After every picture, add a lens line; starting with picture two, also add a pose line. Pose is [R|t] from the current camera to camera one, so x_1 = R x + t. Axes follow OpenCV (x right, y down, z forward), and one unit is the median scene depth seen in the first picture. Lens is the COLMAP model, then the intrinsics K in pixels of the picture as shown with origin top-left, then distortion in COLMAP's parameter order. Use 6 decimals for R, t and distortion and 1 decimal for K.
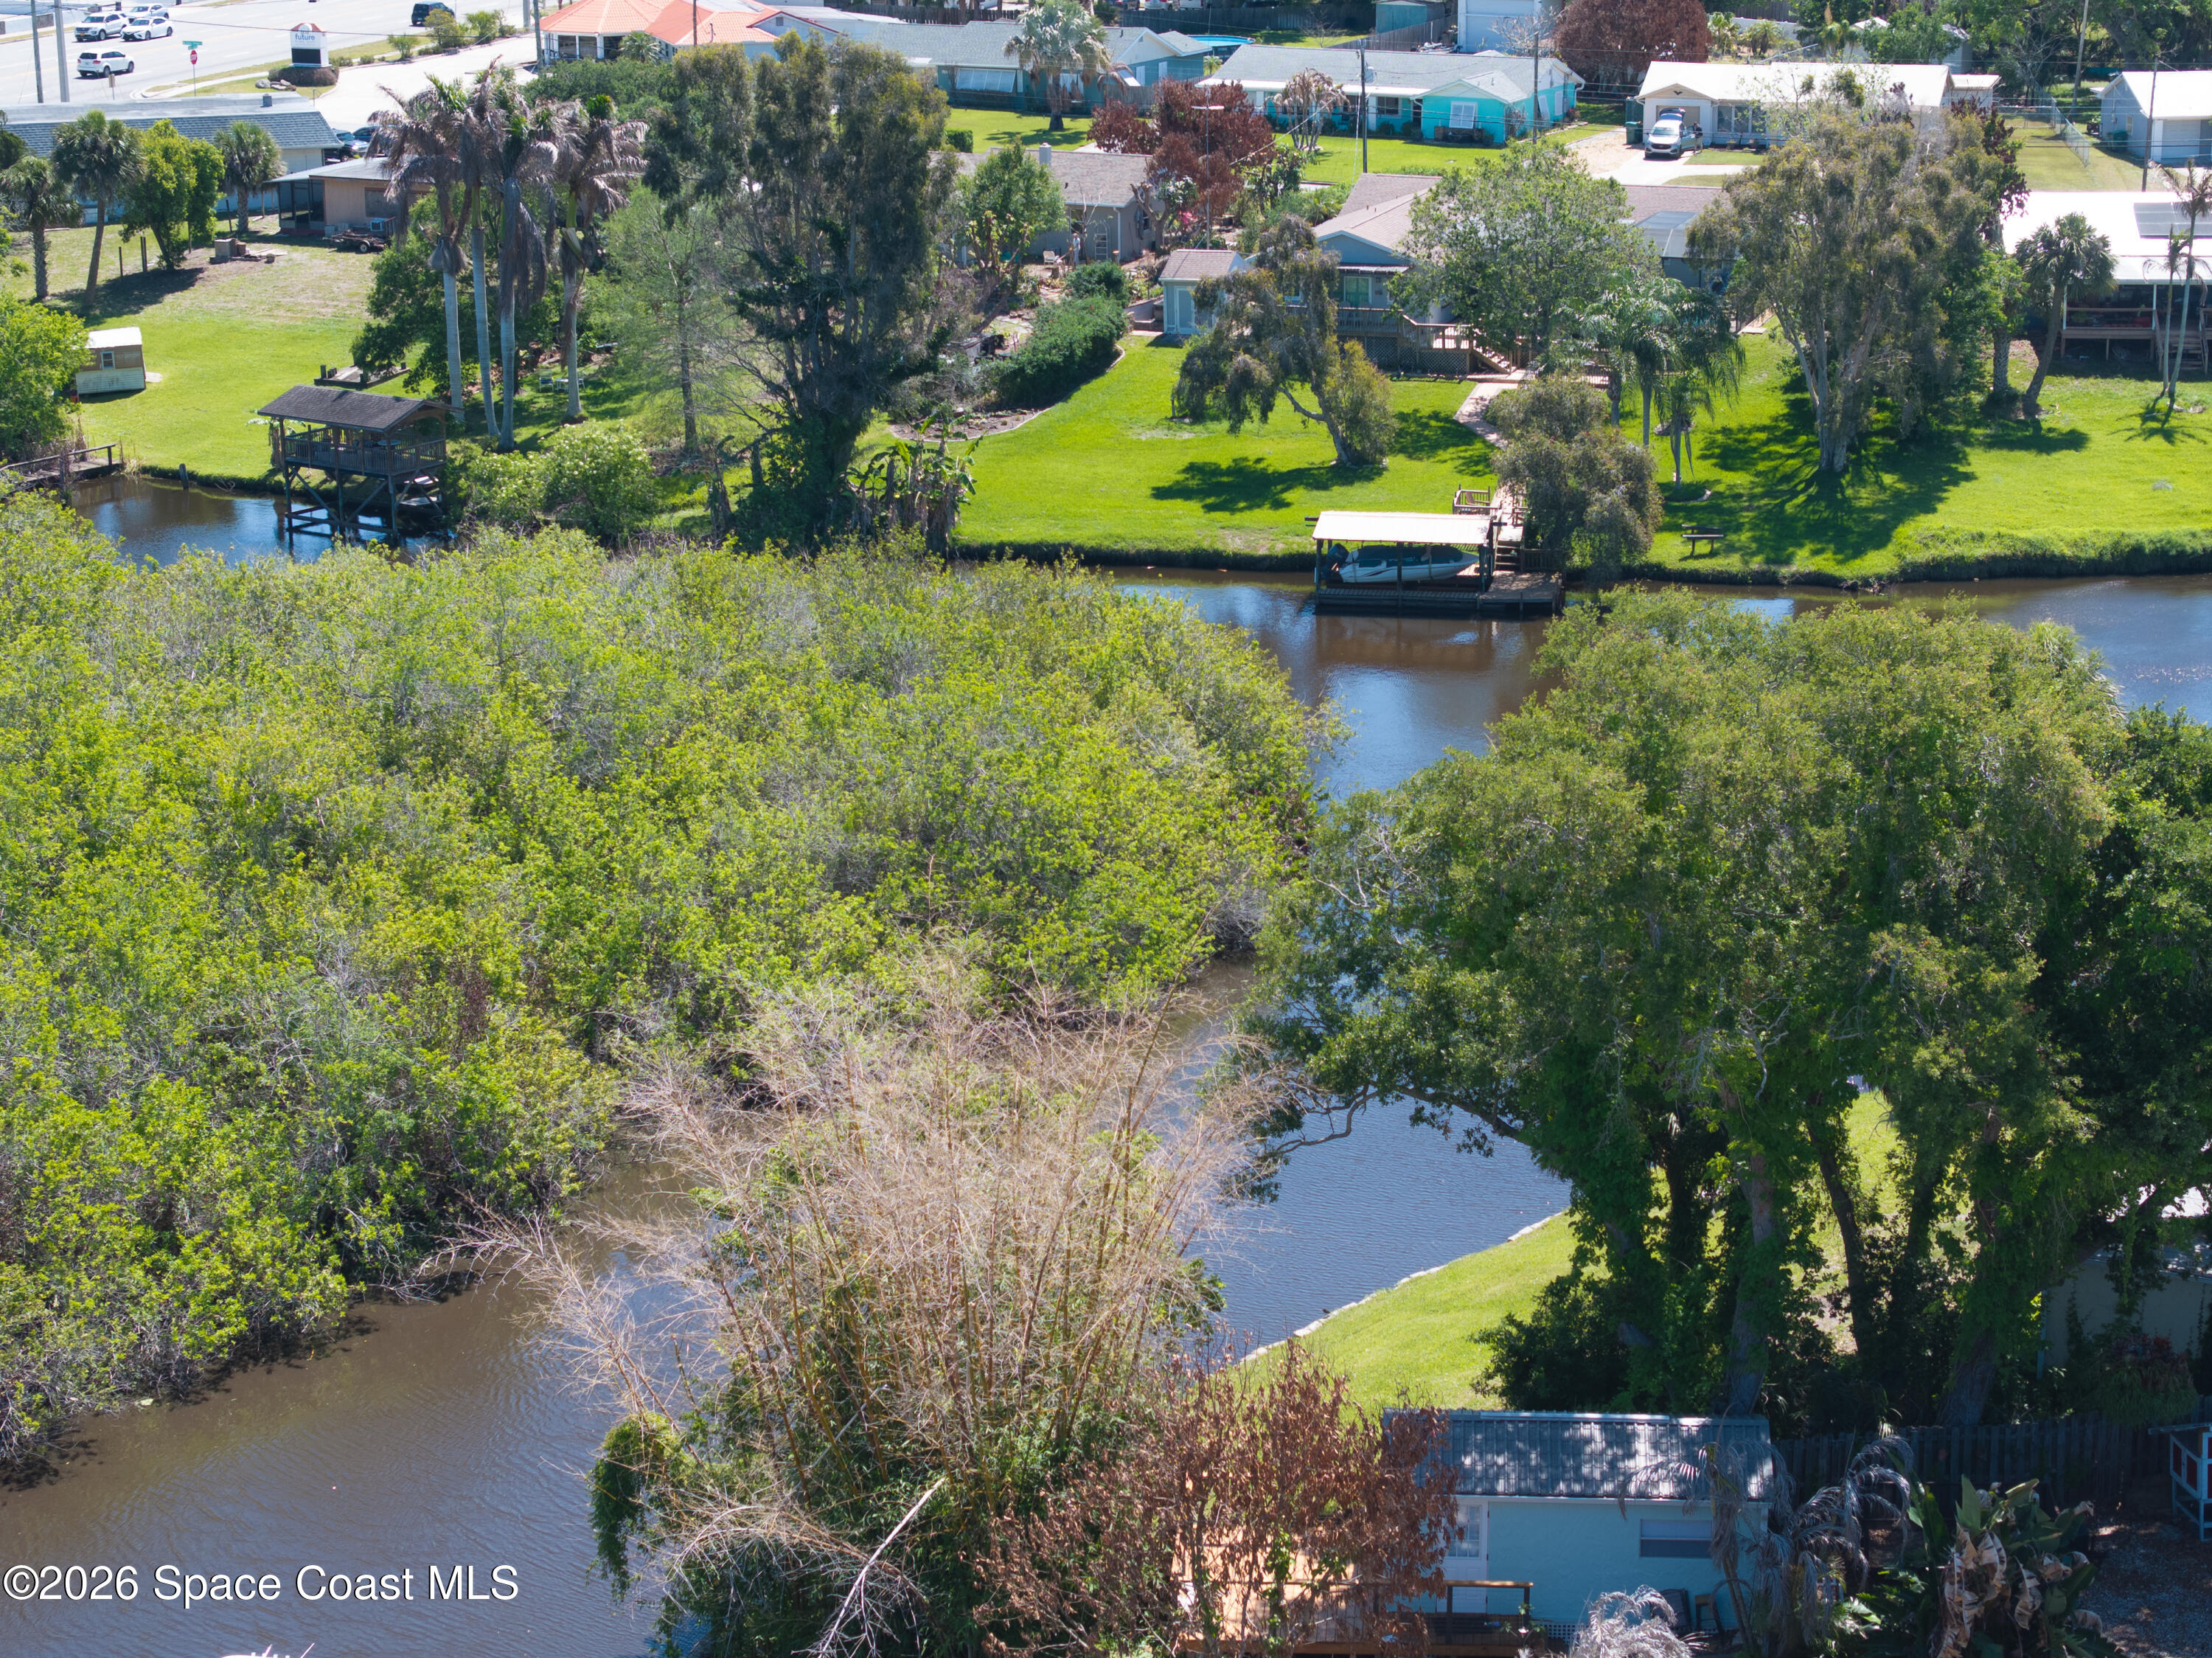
lens RADIAL K [[4439.2, 0, 1106.0], [0, 4439.2, 829.0], [0, 0, 1]] dist [-0.089678, -0.005686]
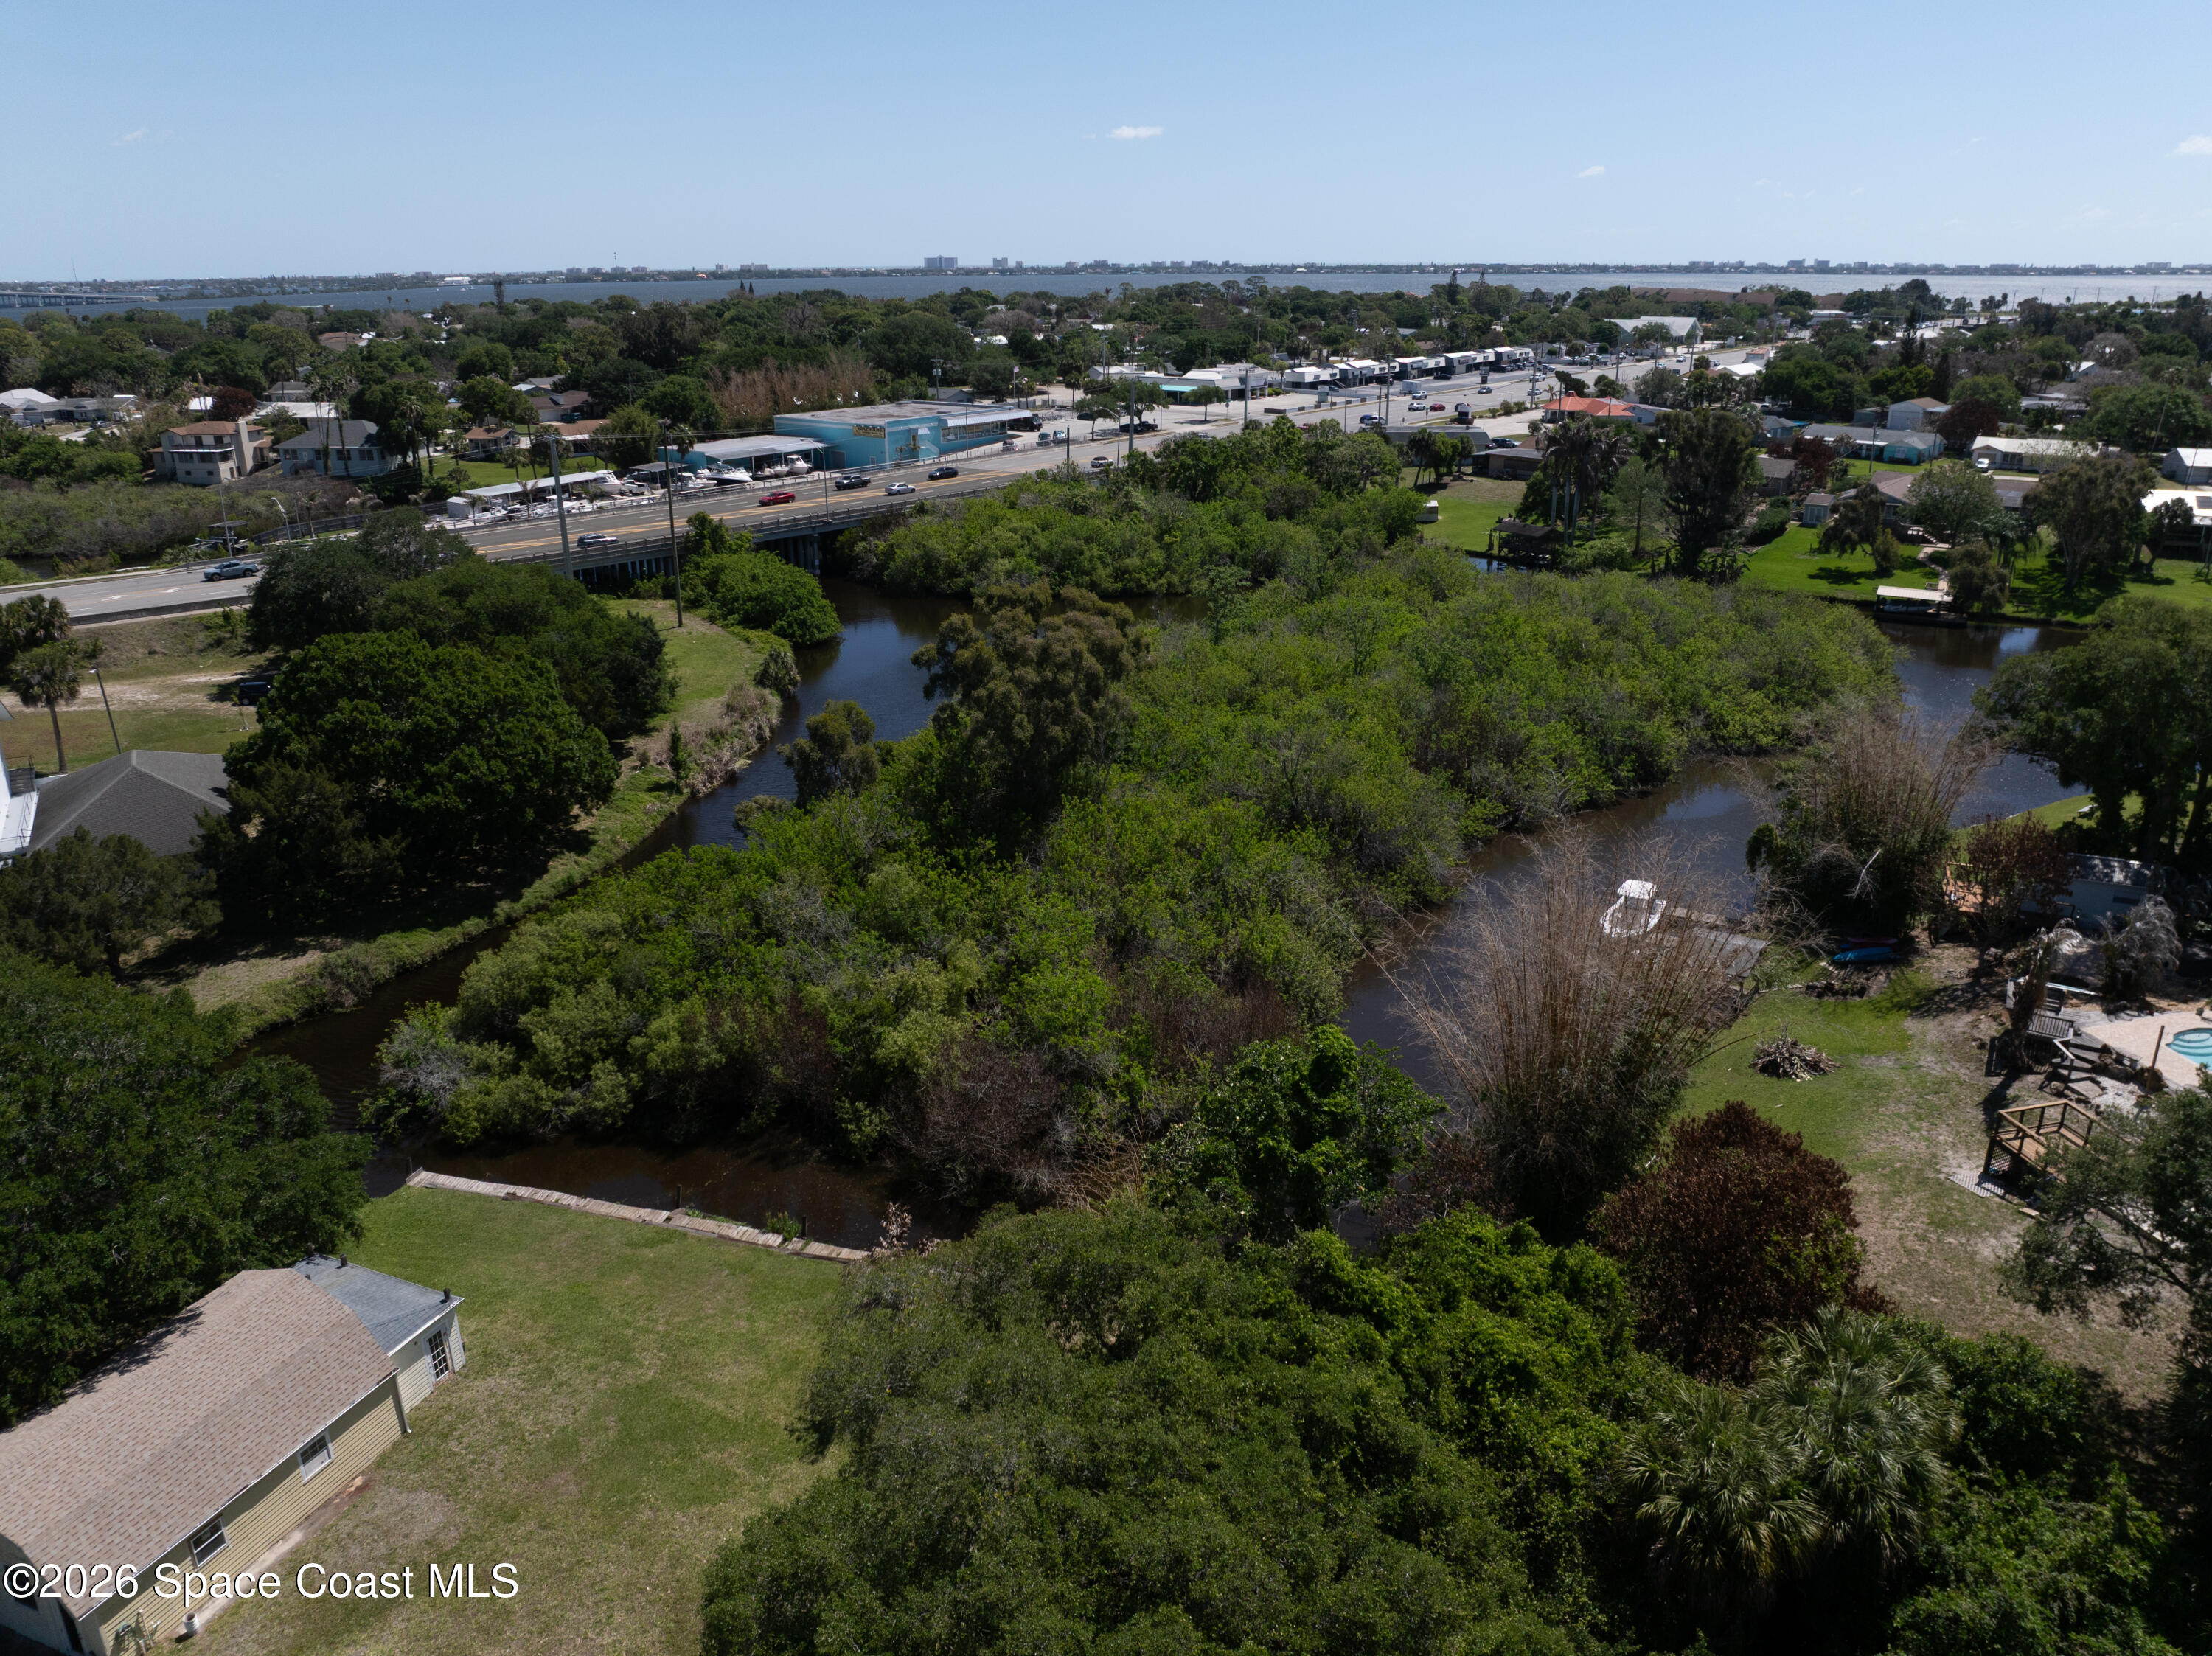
lens RADIAL K [[1549.2, 0, 1106.0], [0, 1549.2, 828.0], [0, 0, 1]] dist [-0.040536, -0.003838]
pose [[0.944181, 0.114579, -0.308858, -0.144628], [-0.088400, 0.991301, 0.097509, 0.045540], [0.317343, -0.064763, 0.946097, -0.151040]]
